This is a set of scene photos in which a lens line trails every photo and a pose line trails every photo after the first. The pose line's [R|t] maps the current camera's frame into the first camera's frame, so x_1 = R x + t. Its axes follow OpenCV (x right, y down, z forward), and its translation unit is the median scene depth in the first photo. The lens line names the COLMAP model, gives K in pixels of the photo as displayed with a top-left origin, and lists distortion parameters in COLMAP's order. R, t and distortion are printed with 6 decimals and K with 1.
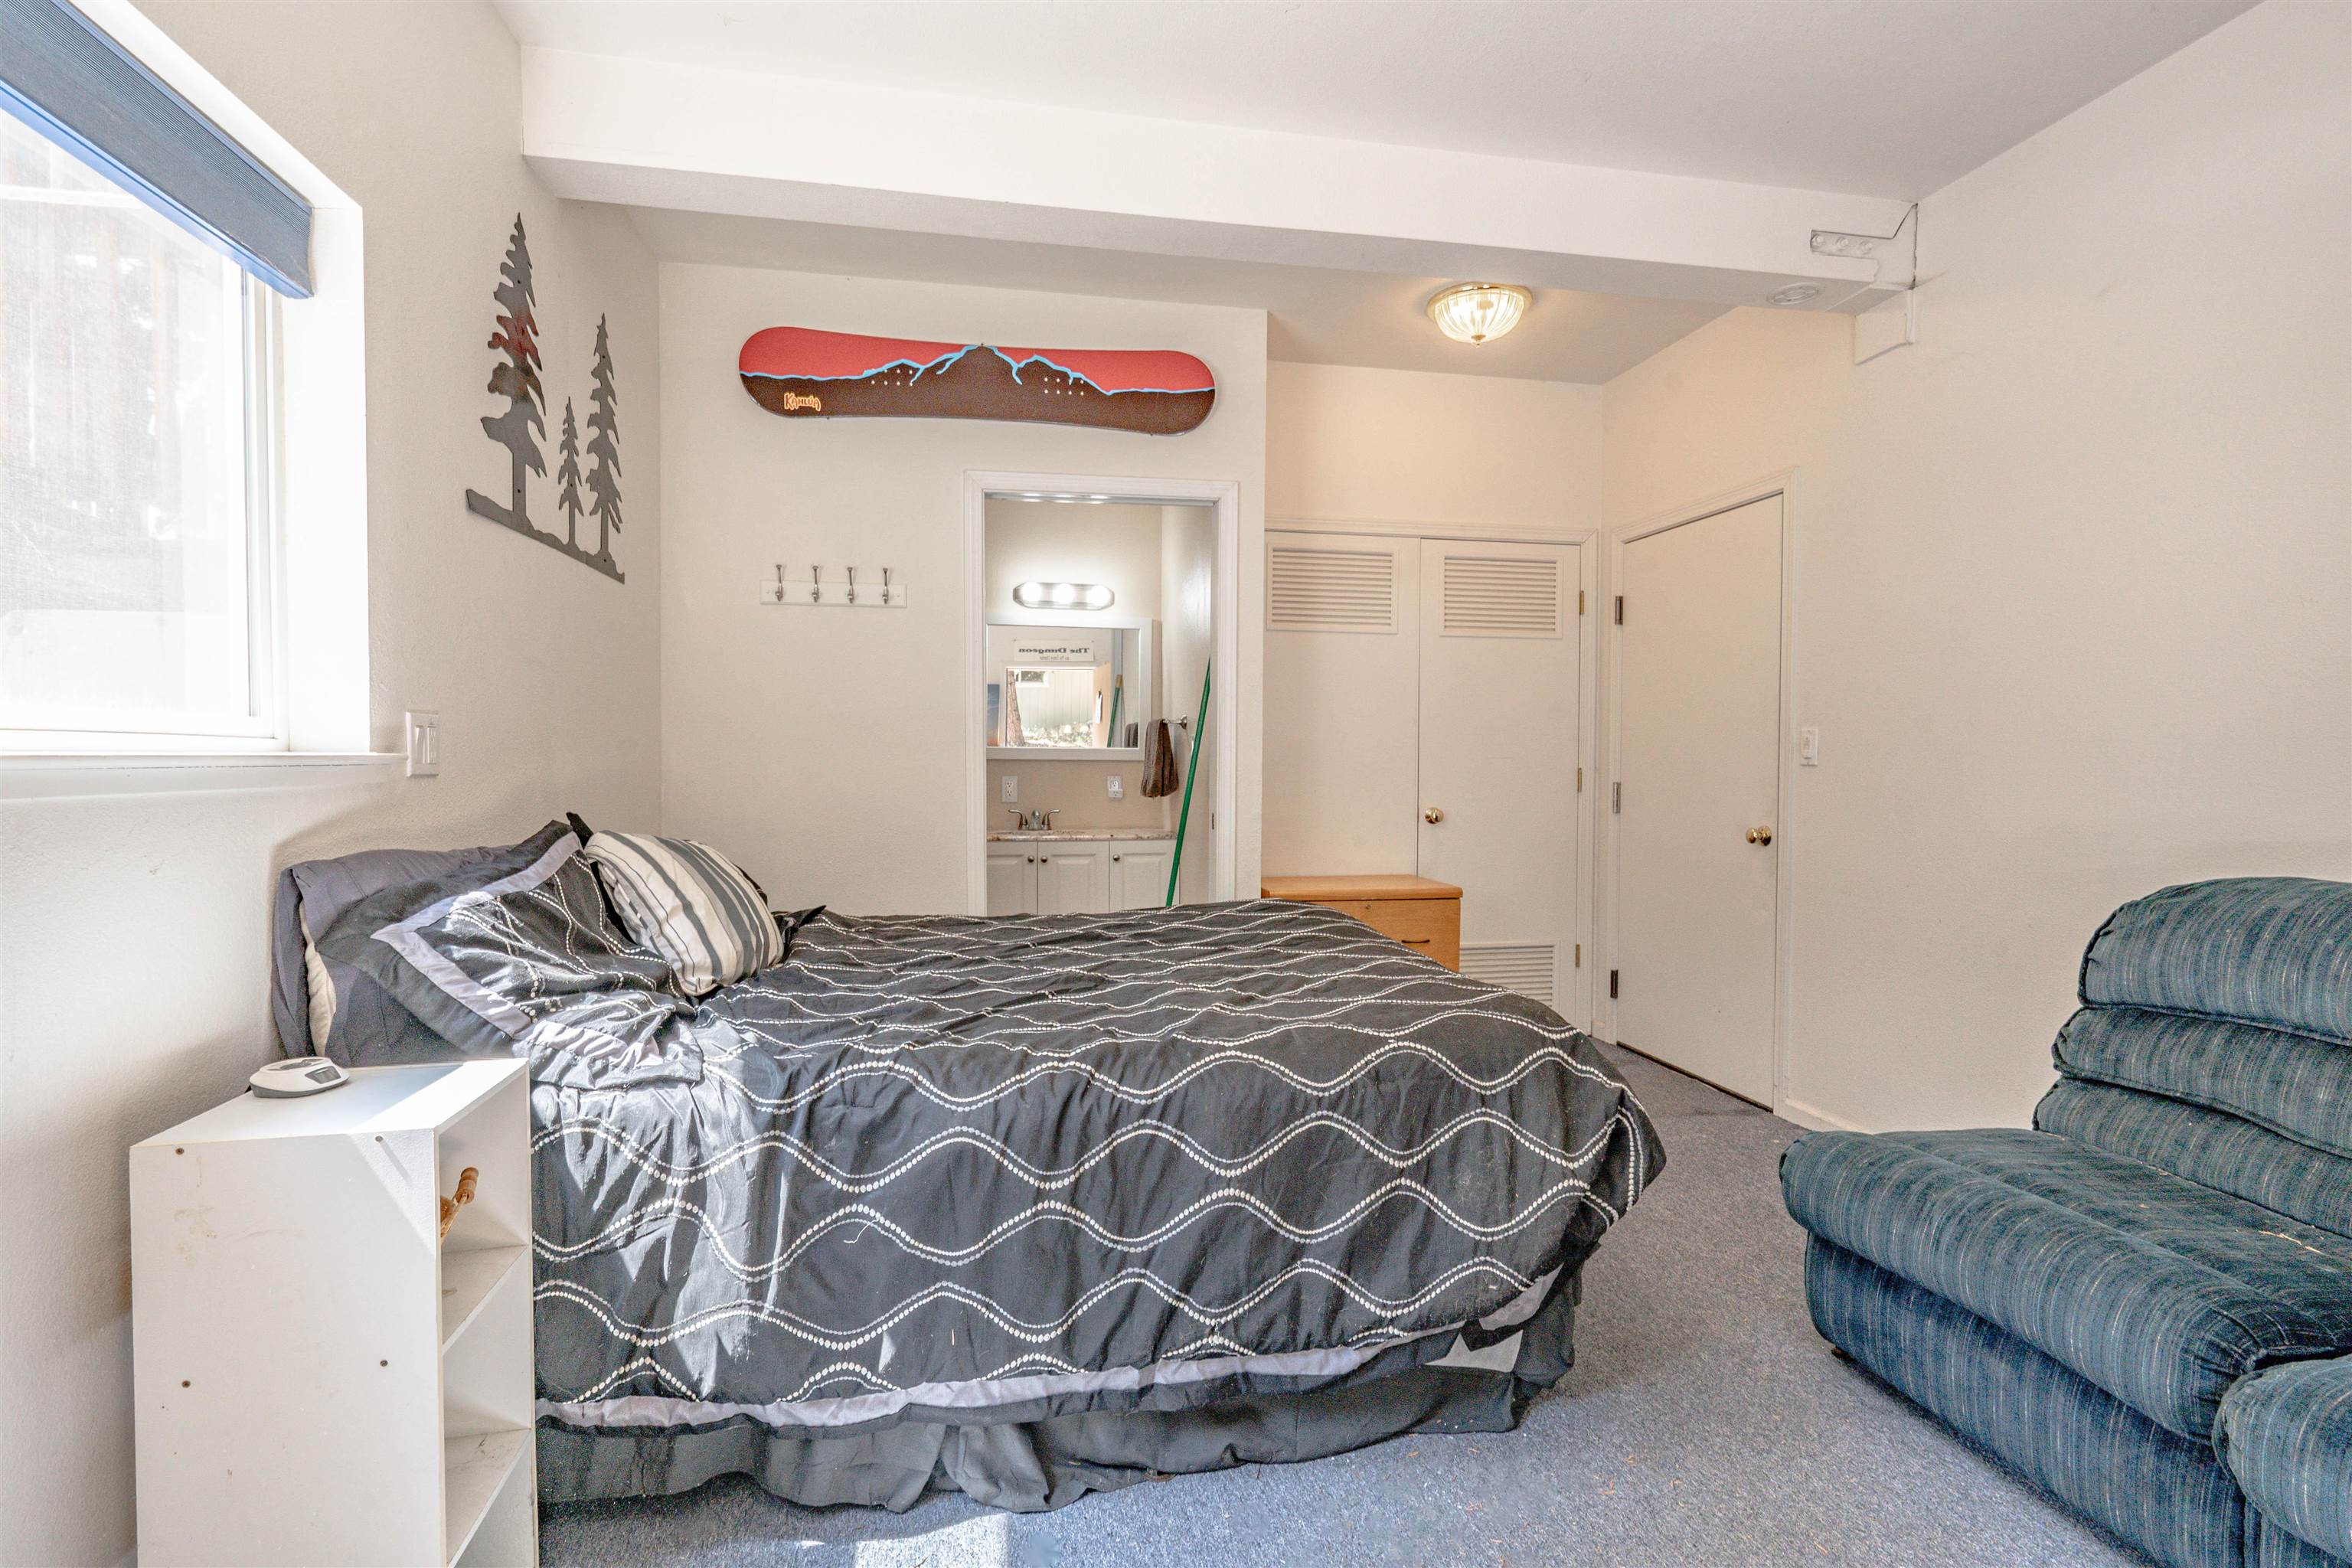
lens RADIAL K [[1124.0, 0, 1179.3], [0, 1124.0, 783.4], [0, 0, 1]] dist [-0.003097, 0.001649]
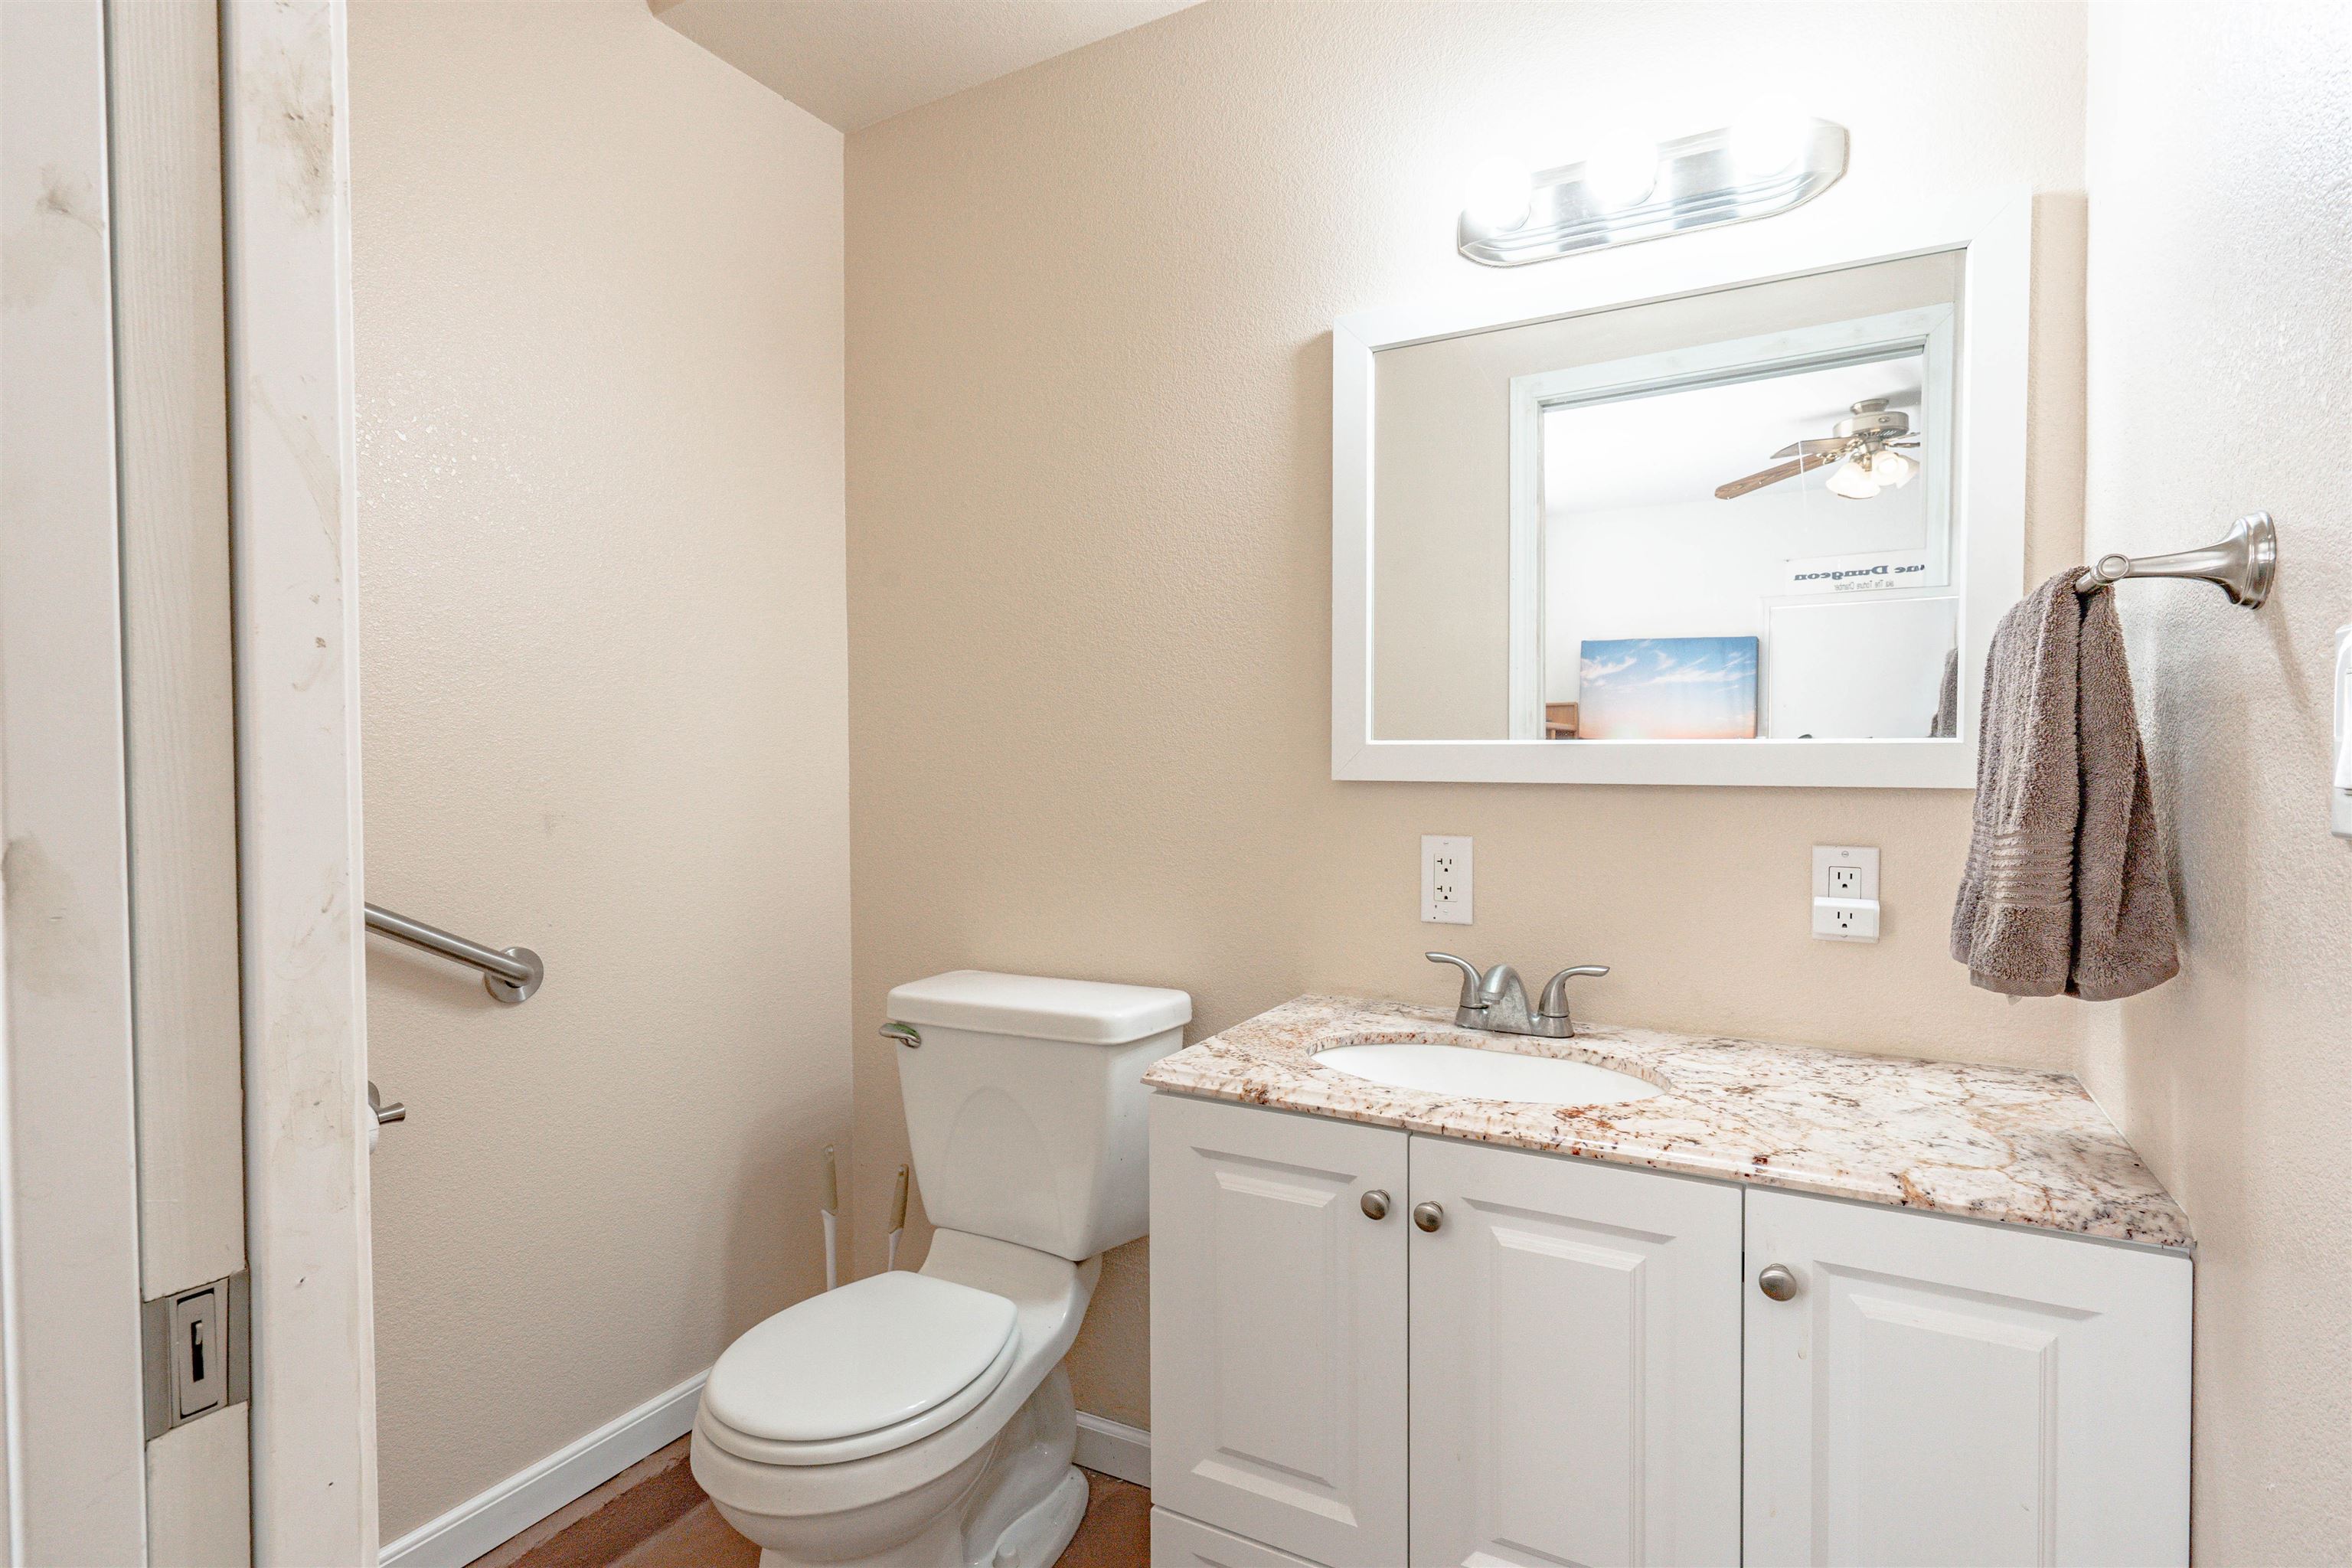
lens RADIAL K [[1148.9, 0, 1161.7], [0, 1148.9, 783.9], [0, 0, 1]] dist [-0.001006, 0.001027]
pose [[0.772338, 0.012098, -0.635096, -0.031067], [-0.011773, 0.999920, 0.004730, -0.064539], [0.635102, 0.003824, 0.772419, 2.113988]]
